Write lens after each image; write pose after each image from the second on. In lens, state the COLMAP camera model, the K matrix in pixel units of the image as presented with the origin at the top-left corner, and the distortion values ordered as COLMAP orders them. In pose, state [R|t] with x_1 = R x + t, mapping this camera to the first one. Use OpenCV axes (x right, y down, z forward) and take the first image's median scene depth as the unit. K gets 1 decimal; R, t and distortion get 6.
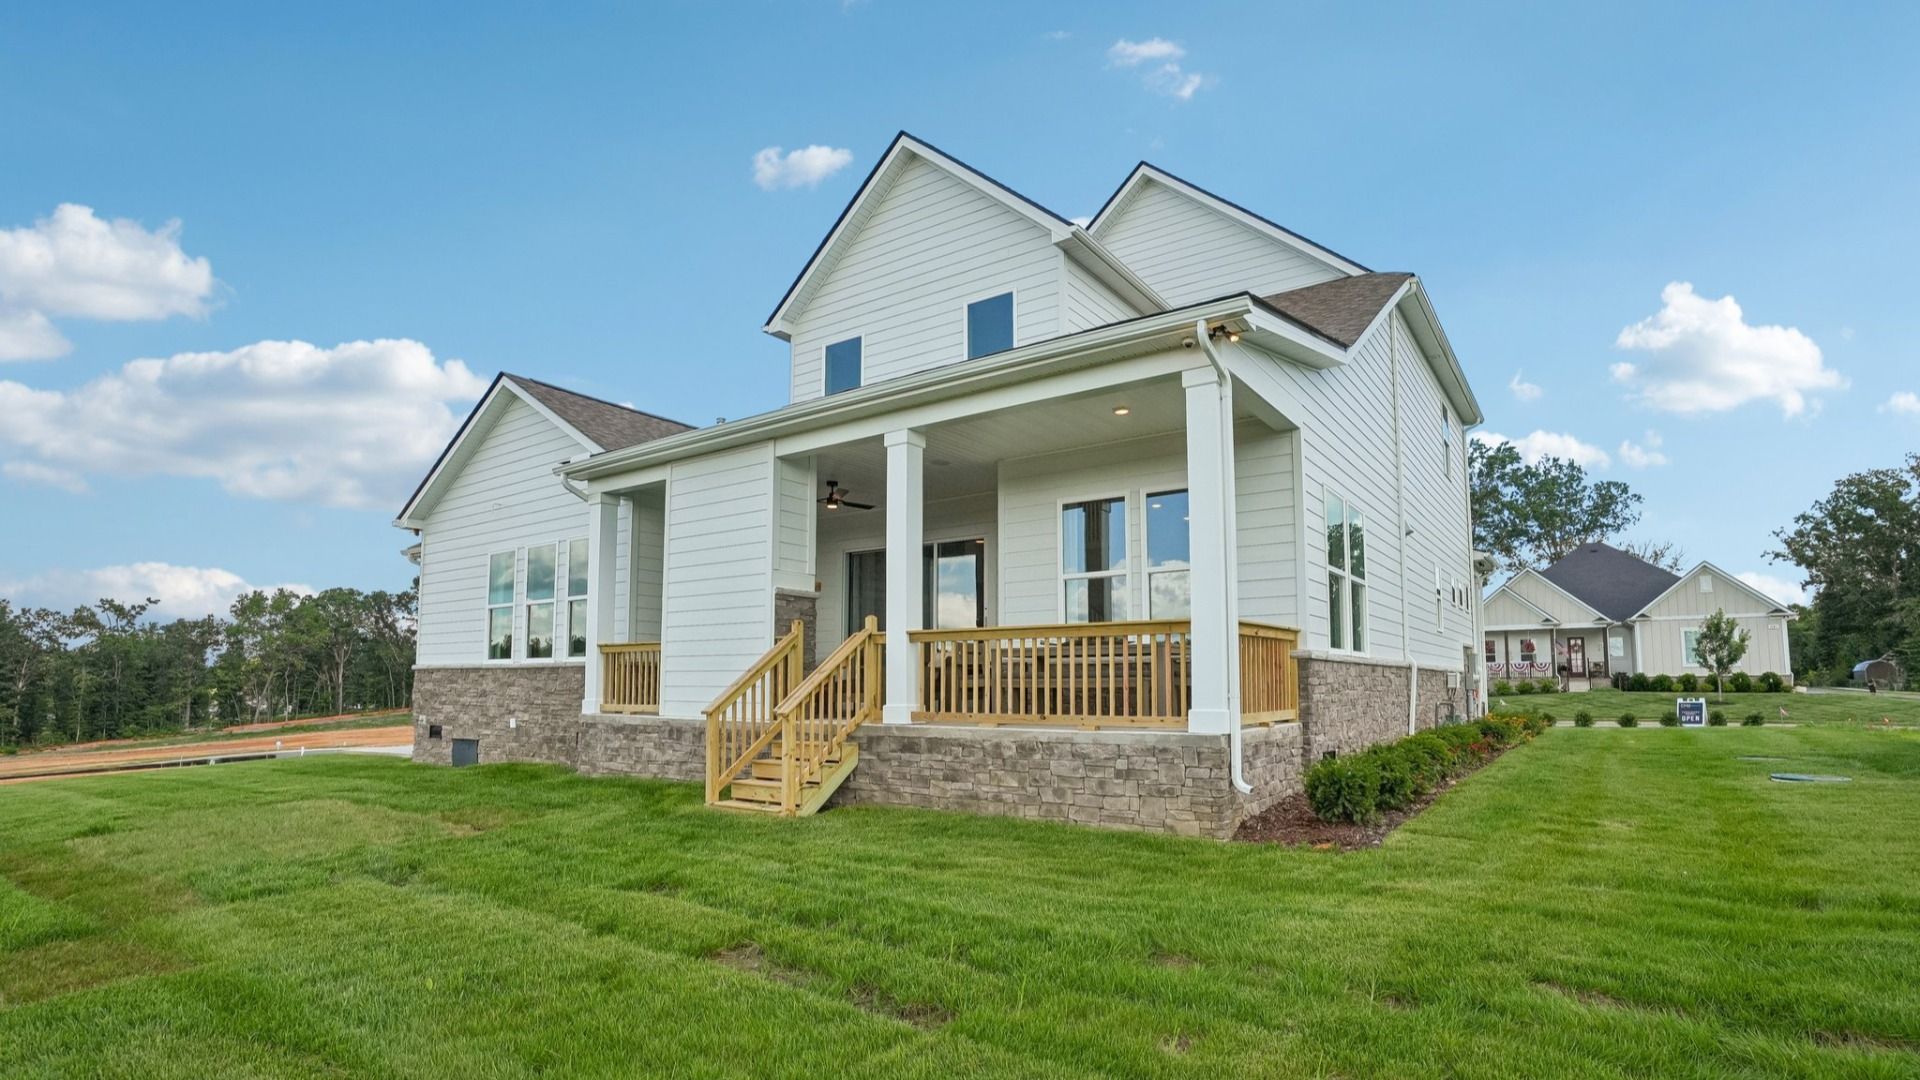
lens RADIAL K [[884.7, 0, 956.4], [0, 884.7, 496.2], [0, 0, 1]] dist [-0.001977, -0.000065]
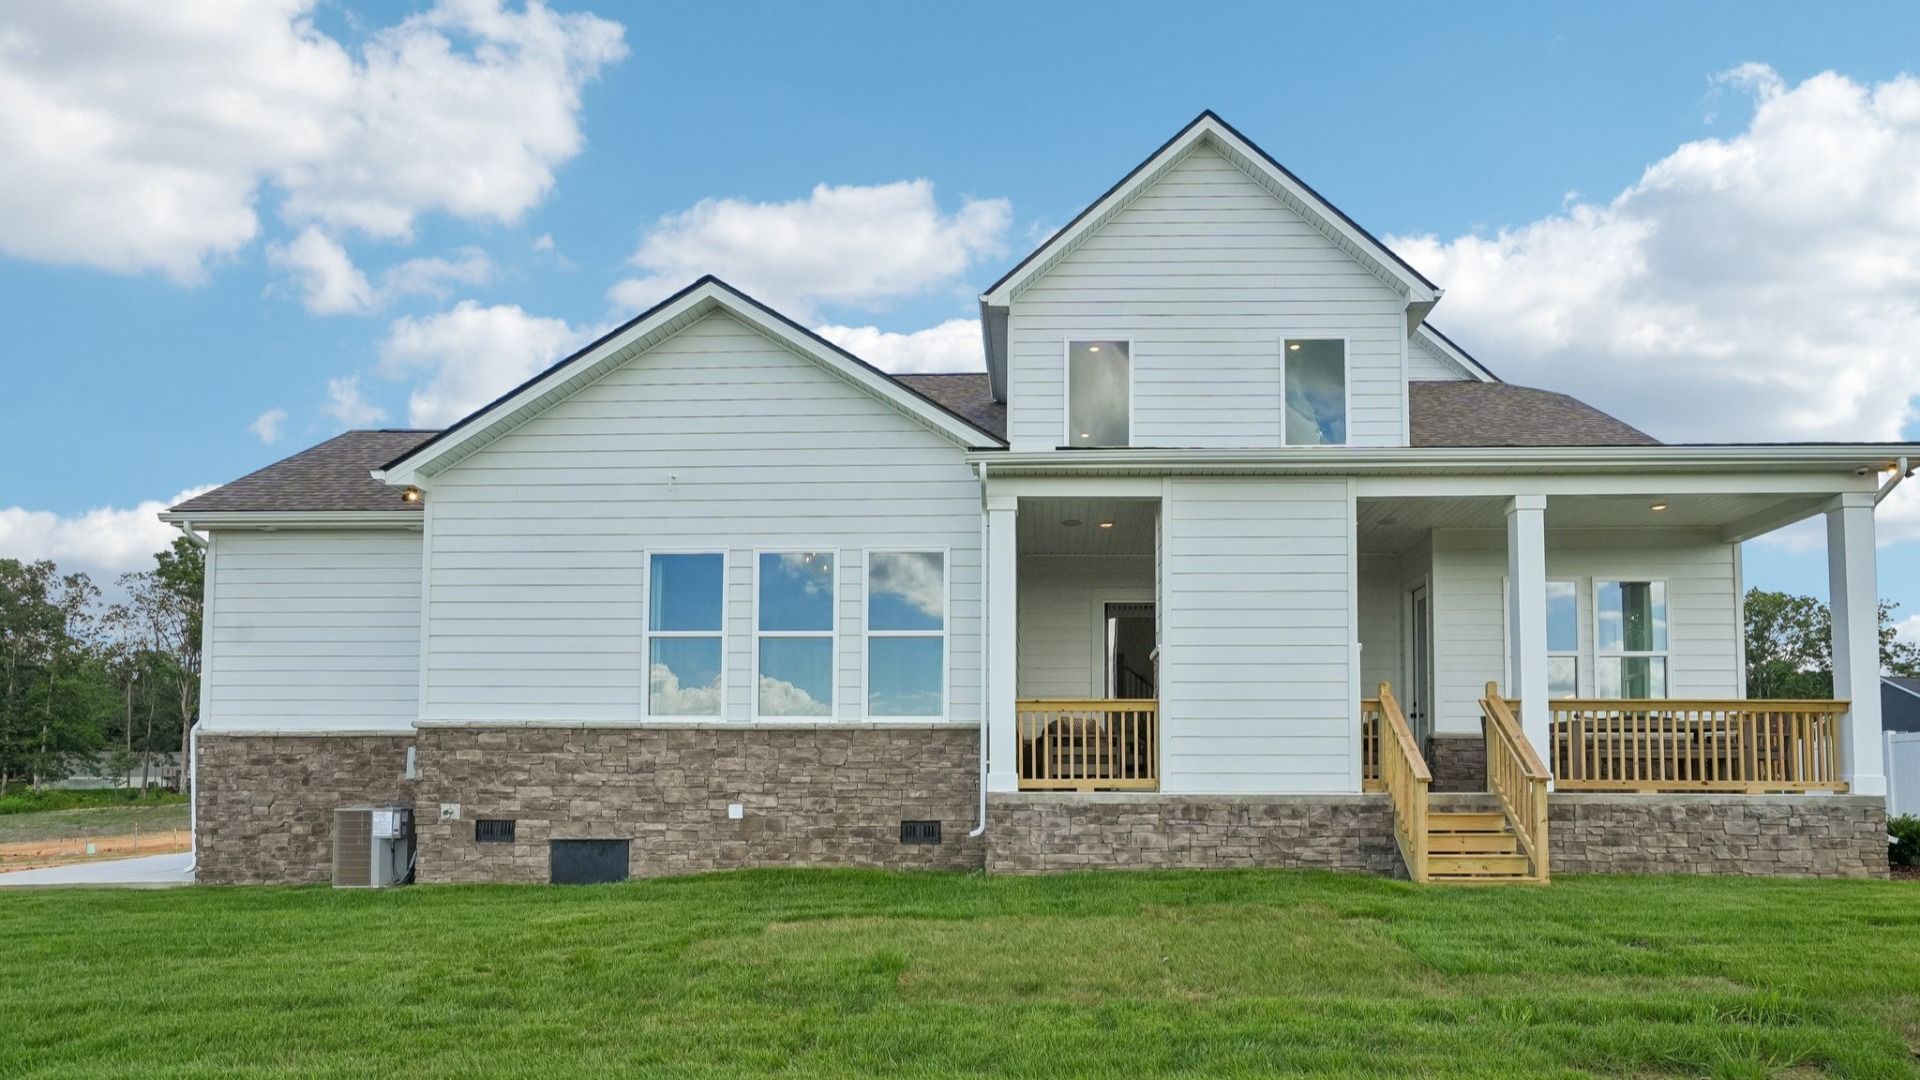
lens RADIAL K [[1173.3, 0, 992.1], [0, 1173.3, 543.6], [0, 0, 1]] dist [-0.044544, 0.077620]
pose [[0.830483, 0.116802, 0.544661, -1.266719], [-0.117761, 0.992484, -0.033280, 0.093213], [-0.544455, -0.036502, 0.837996, 0.241095]]
